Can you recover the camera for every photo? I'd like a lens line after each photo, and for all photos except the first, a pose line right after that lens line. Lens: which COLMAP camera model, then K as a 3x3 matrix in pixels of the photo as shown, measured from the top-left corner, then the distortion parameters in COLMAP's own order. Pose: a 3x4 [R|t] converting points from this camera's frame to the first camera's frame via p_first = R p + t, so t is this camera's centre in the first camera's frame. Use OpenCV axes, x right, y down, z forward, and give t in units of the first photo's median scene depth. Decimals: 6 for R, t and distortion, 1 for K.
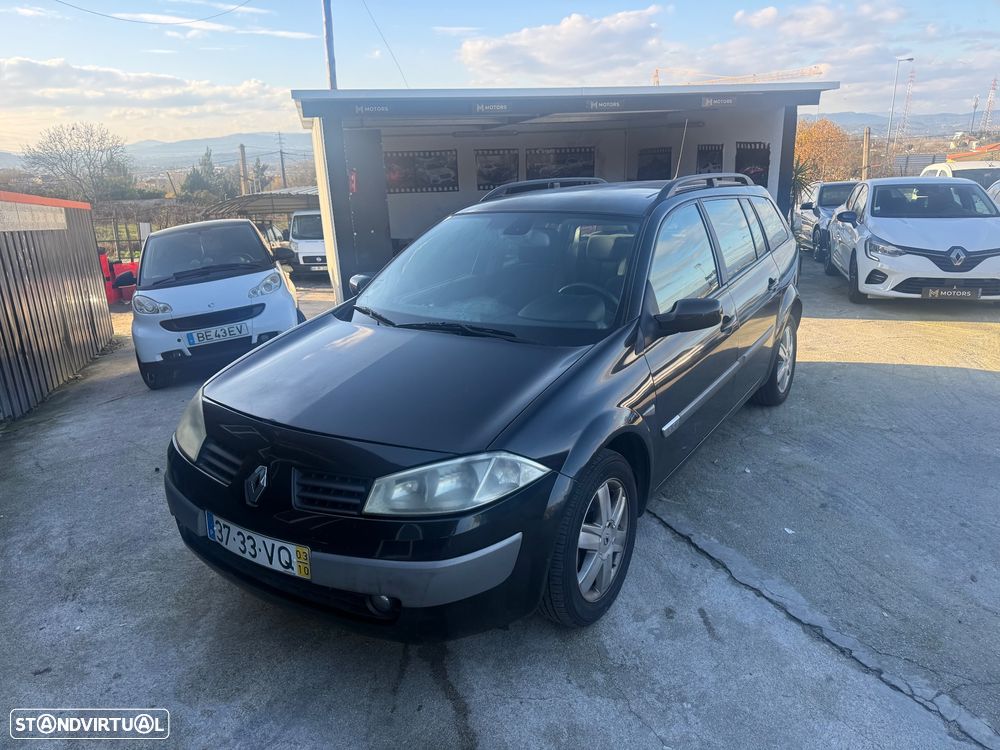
lens RADIAL K [[712.7, 0, 511.6], [0, 712.7, 374.5], [0, 0, 1]] dist [0.024497, -0.027017]
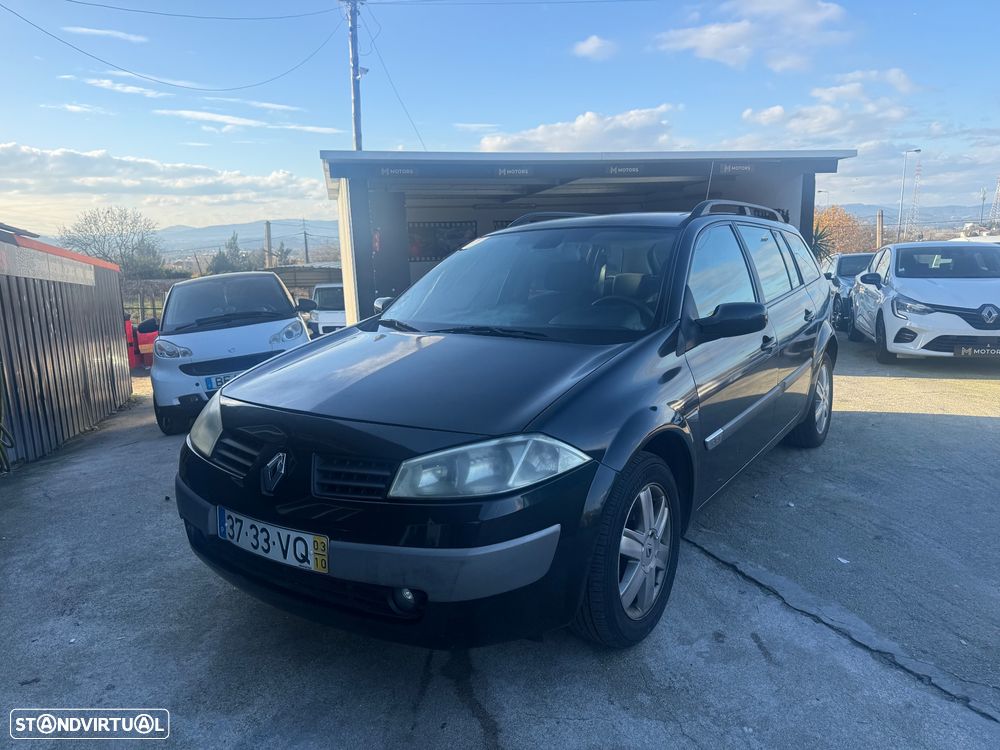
lens RADIAL K [[712.7, 0, 505.3], [0, 712.7, 377.5], [0, 0, 1]] dist [0.024497, -0.027017]
pose [[0.999548, 0.012422, -0.027392, -0.025743], [-0.015376, 0.993768, -0.110407, 0.105381], [0.025850, 0.110778, 0.993509, 0.057519]]
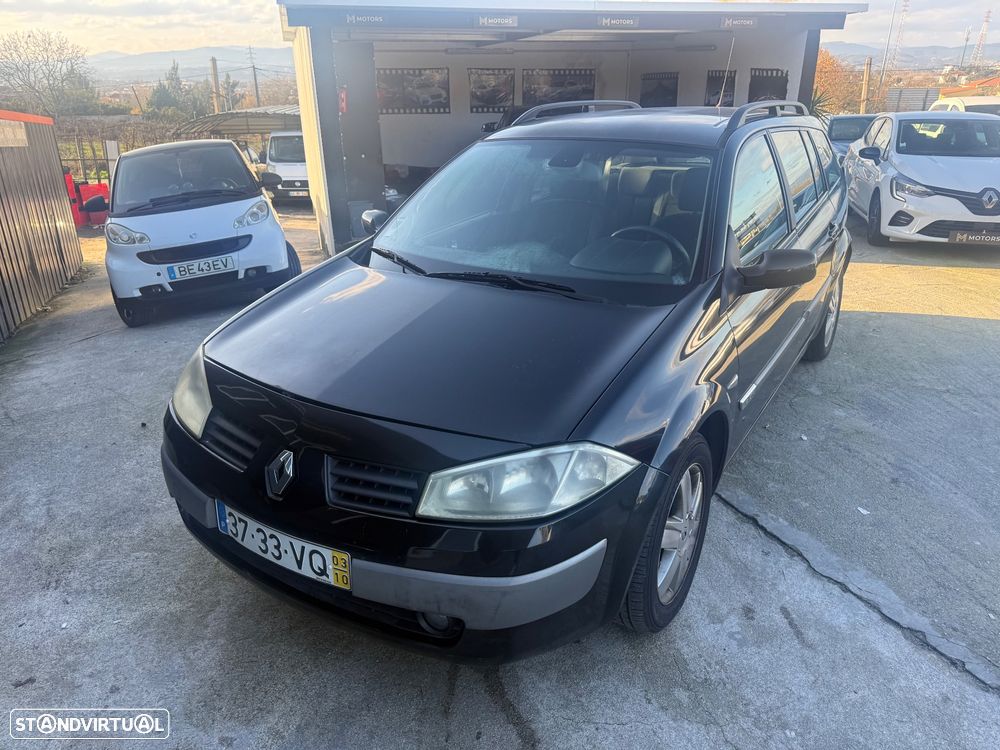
lens RADIAL K [[712.7, 0, 511.3], [0, 712.7, 371.6], [0, 0, 1]] dist [0.024497, -0.027017]
pose [[0.999394, 0.014452, 0.031672, -0.096598], [-0.017293, 0.995670, 0.091339, -0.034529], [-0.030215, -0.091831, 0.995316, 0.150127]]
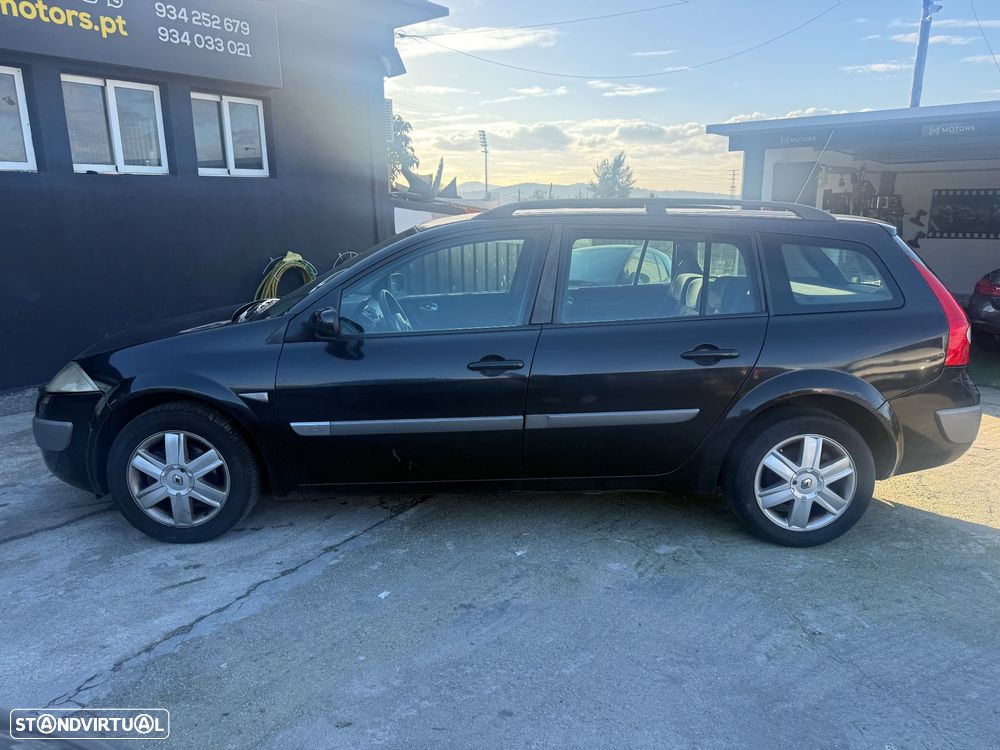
lens RADIAL K [[712.7, 0, 500.1], [0, 712.7, 372.3], [0, 0, 1]] dist [0.024497, -0.027017]
pose [[0.545204, 0.212499, -0.810924, 1.250188], [-0.260495, 0.962395, 0.077054, -0.162446], [0.796803, 0.169232, 0.580056, 0.637954]]
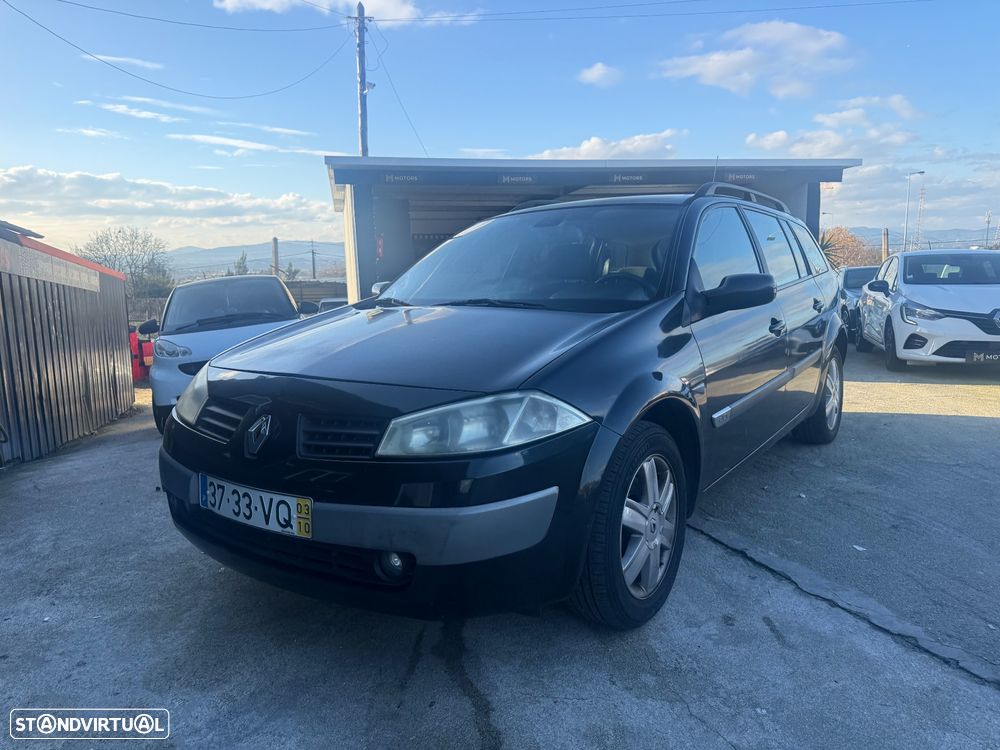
lens RADIAL K [[712.7, 0, 501.6], [0, 712.7, 365.2], [0, 0, 1]] dist [0.024497, -0.027017]
pose [[0.999051, 0.016141, -0.040460, -0.016723], [-0.022275, 0.987495, -0.156067, 0.163171], [0.037435, 0.156820, 0.986917, 0.100855]]
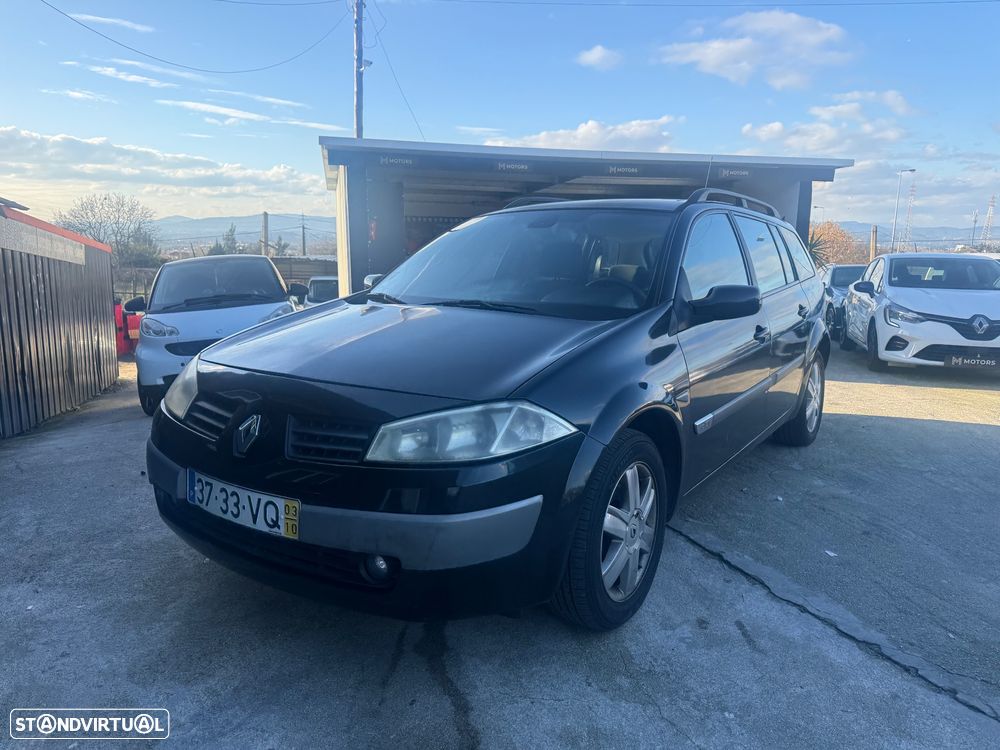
lens RADIAL K [[712.7, 0, 511.8], [0, 712.7, 365.6], [0, 0, 1]] dist [0.024497, -0.027017]
pose [[0.998764, 0.048627, -0.010287, -0.017171], [-0.049560, 0.990045, -0.131734, 0.139022], [0.003779, 0.132081, 0.991232, 0.084410]]
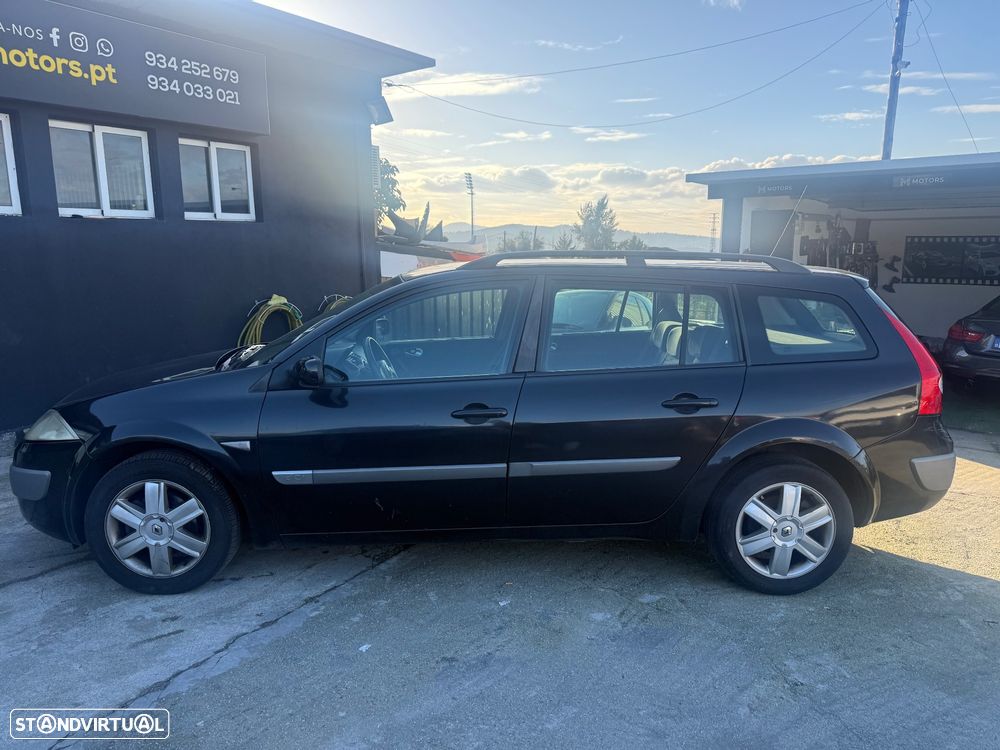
lens RADIAL K [[712.7, 0, 503.1], [0, 712.7, 376.5], [0, 0, 1]] dist [0.024497, -0.027017]
pose [[0.565289, 0.173912, -0.806352, 1.256520], [-0.263325, 0.964423, 0.023402, -0.177585], [0.781734, 0.199104, 0.590973, 0.631215]]
